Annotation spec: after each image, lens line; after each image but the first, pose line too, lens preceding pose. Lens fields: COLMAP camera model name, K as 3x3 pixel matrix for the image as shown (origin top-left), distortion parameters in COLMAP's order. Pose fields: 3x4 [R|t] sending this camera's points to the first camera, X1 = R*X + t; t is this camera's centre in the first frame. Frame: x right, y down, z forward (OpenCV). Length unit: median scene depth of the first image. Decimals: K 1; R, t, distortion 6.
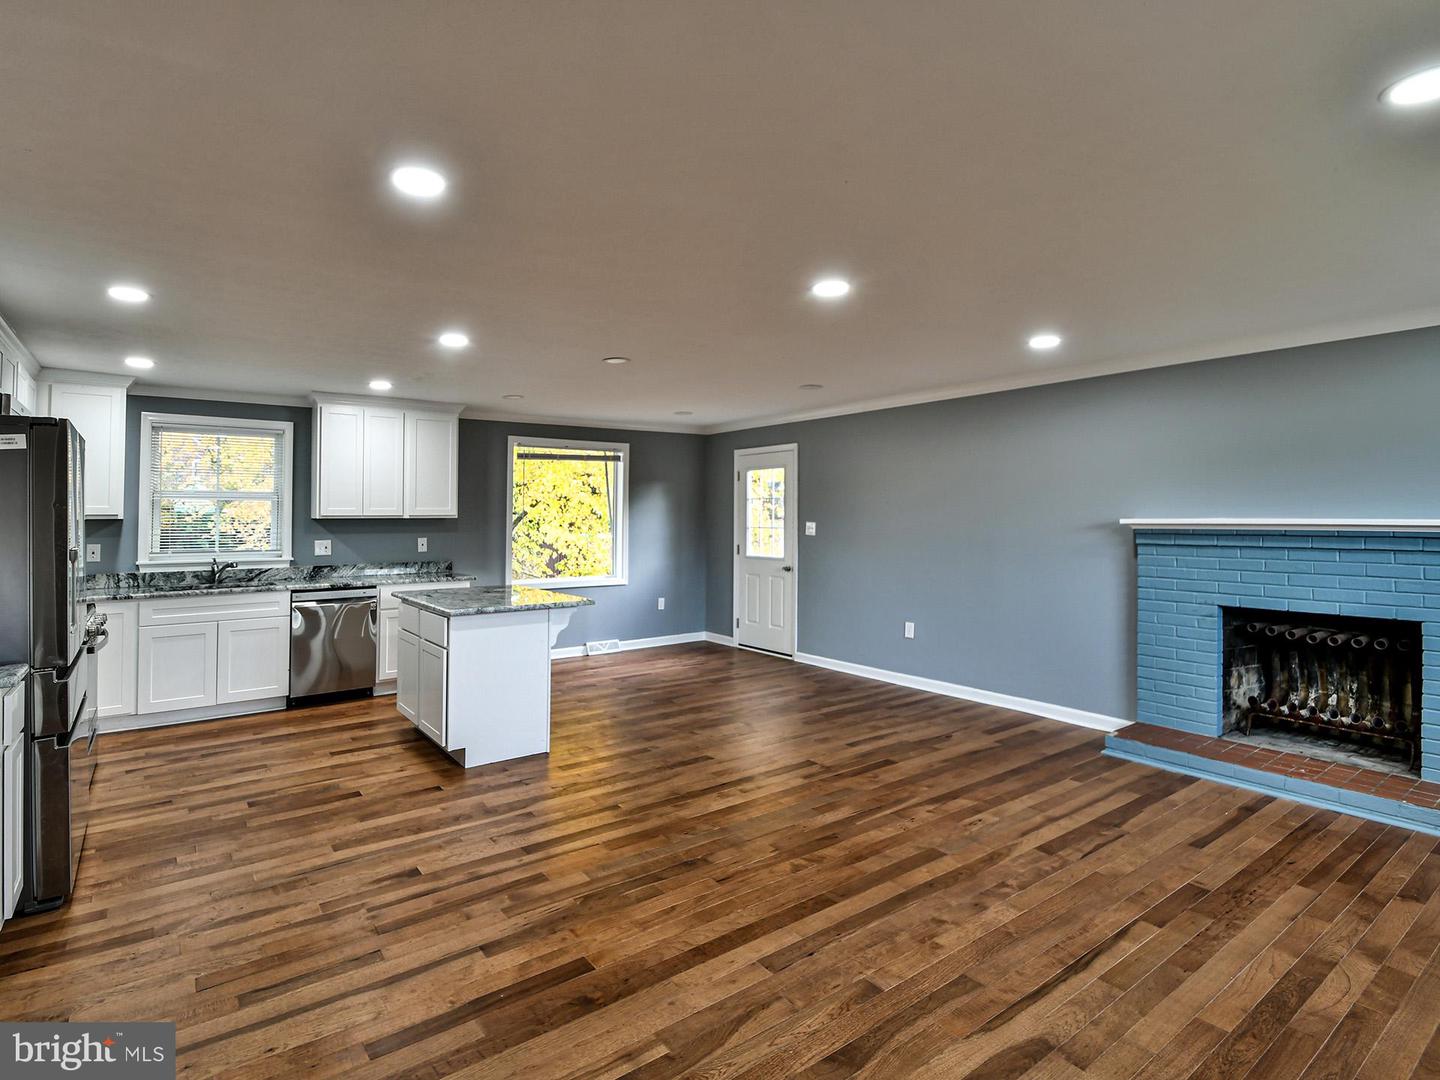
lens RADIAL K [[738.9, 0, 612.9], [0, 738.9, 479.5], [0, 0, 1]] dist [-0.003638, -0.001571]
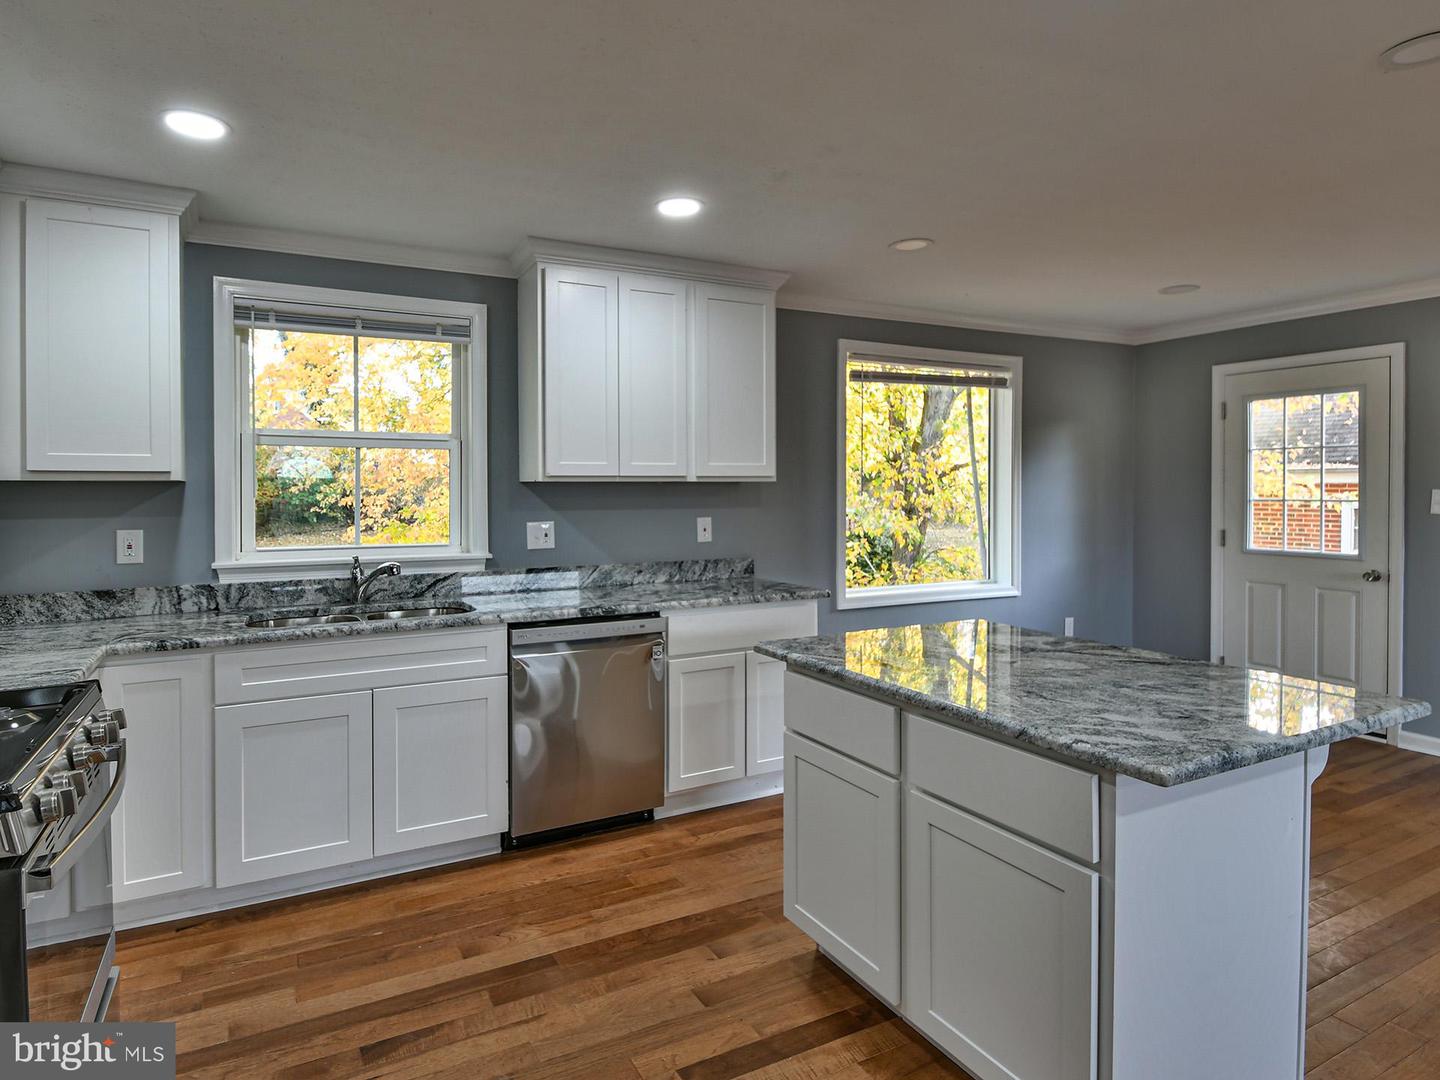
lens RADIAL K [[793.5, 0, 669.2], [0, 793.5, 490.7], [0, 0, 1]] dist [0.024718, -0.019884]
pose [[0.996879, 0.001799, -0.078923, -0.255147], [0.002316, 0.998644, 0.052017, 0.028925], [0.078910, -0.052037, 0.995523, 0.425647]]
